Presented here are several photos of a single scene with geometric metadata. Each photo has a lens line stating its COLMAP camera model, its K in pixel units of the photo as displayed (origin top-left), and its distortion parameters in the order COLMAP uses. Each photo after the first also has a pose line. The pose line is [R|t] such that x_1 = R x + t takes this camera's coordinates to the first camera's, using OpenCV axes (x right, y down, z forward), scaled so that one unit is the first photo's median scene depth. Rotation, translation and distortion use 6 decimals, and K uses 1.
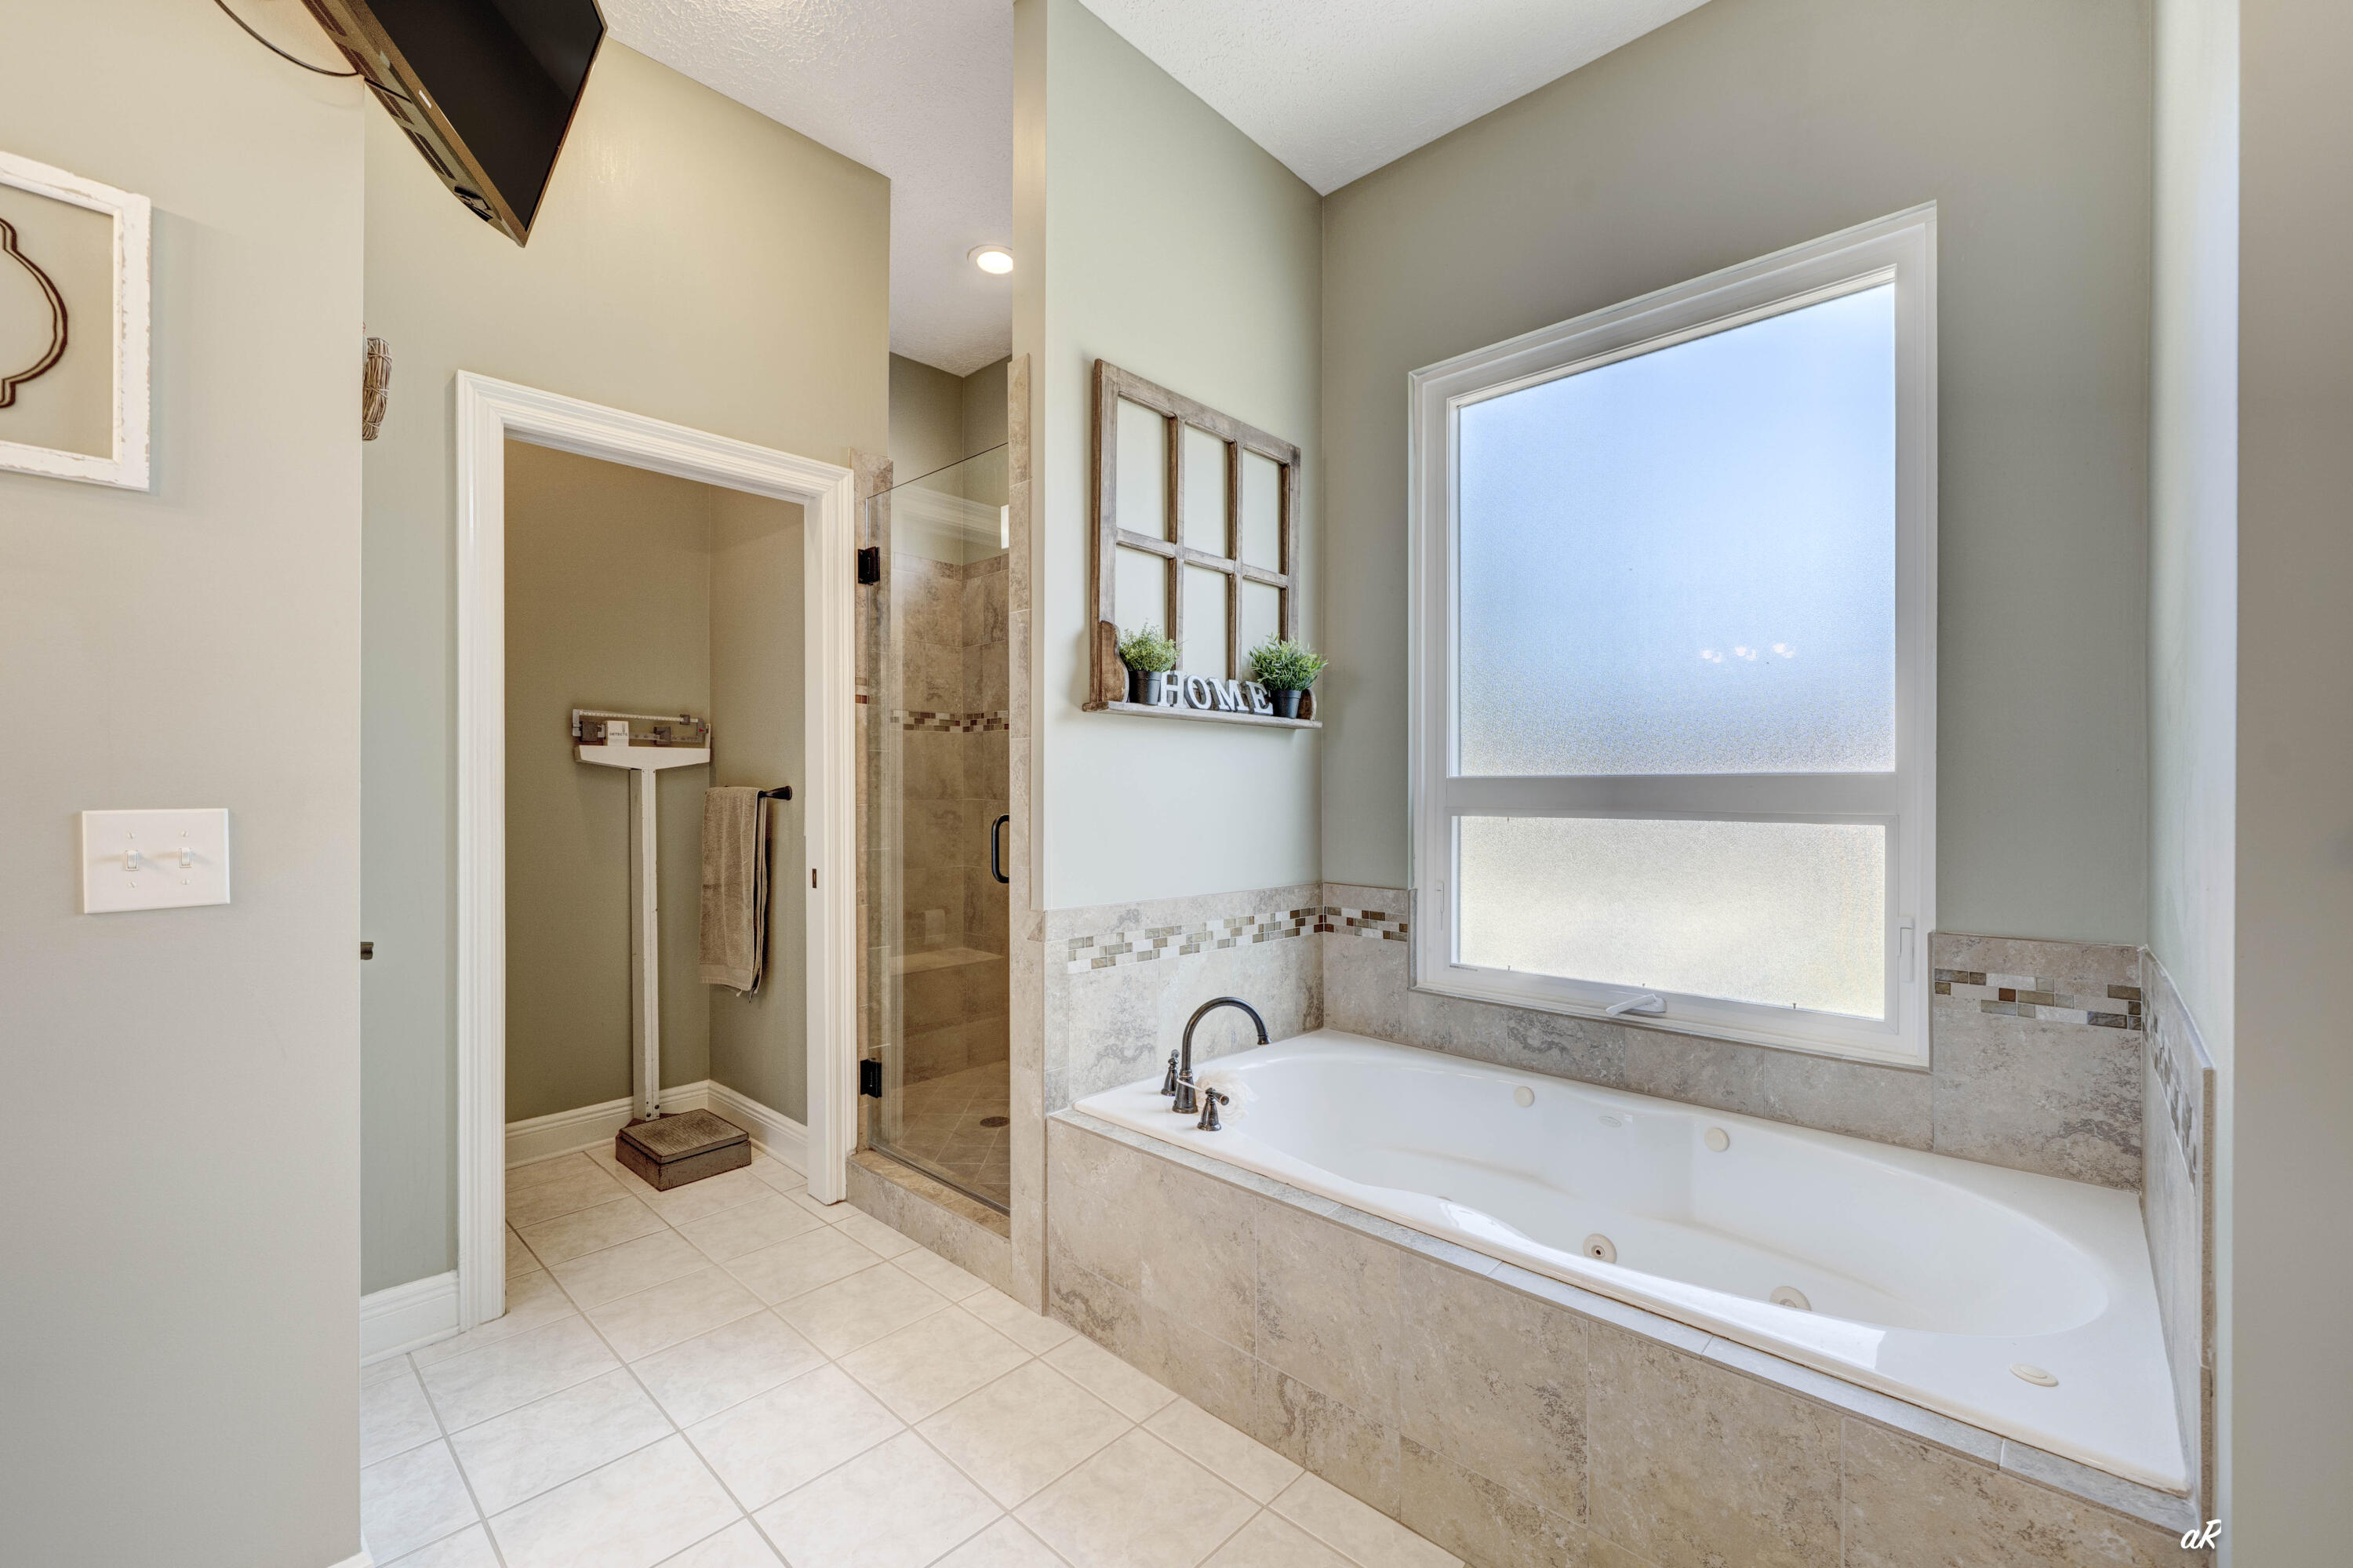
lens RADIAL K [[966.4, 0, 1156.5], [0, 966.4, 791.3], [0, 0, 1]] dist [-0.000962, -0.000312]
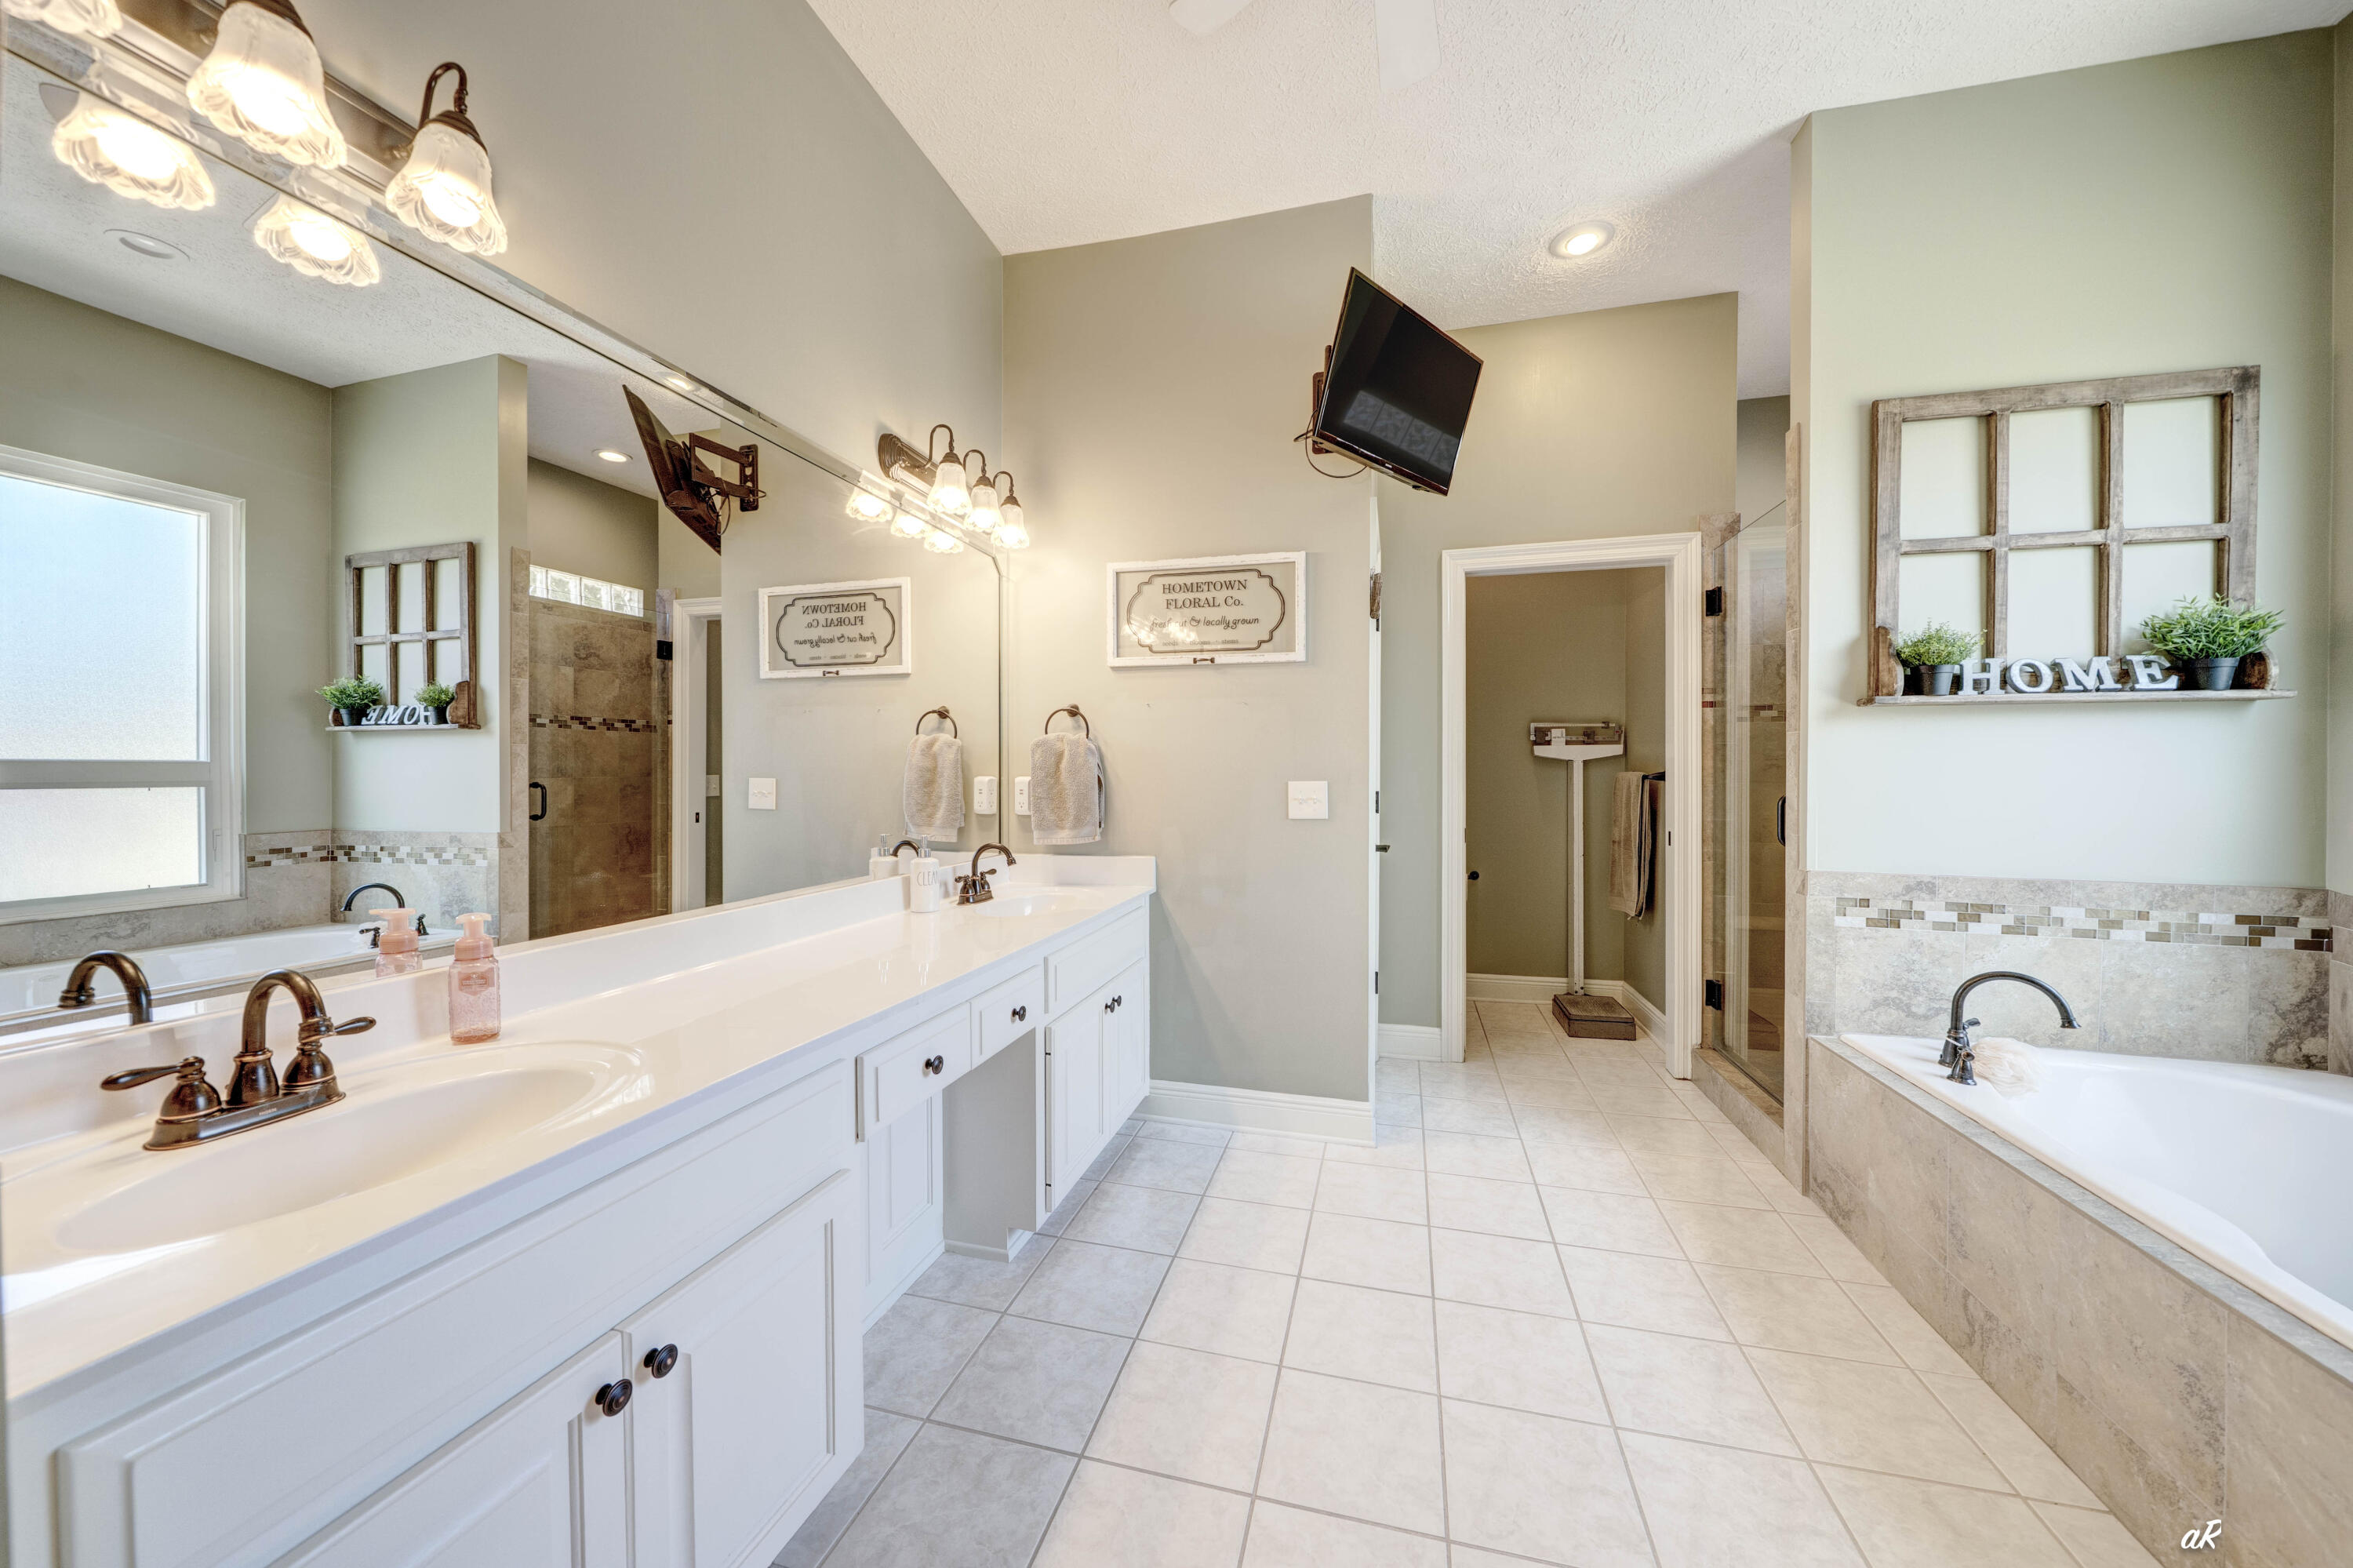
lens RADIAL K [[842.2, 0, 1170.3], [0, 842.2, 787.3], [0, 0, 1]] dist [-0.009078, 0.000215]
pose [[0.470958, 0.012162, -0.882072, 0.394907], [-0.000509, 0.999909, 0.013515, 0.002208], [0.882155, -0.005916, 0.470922, -0.200596]]
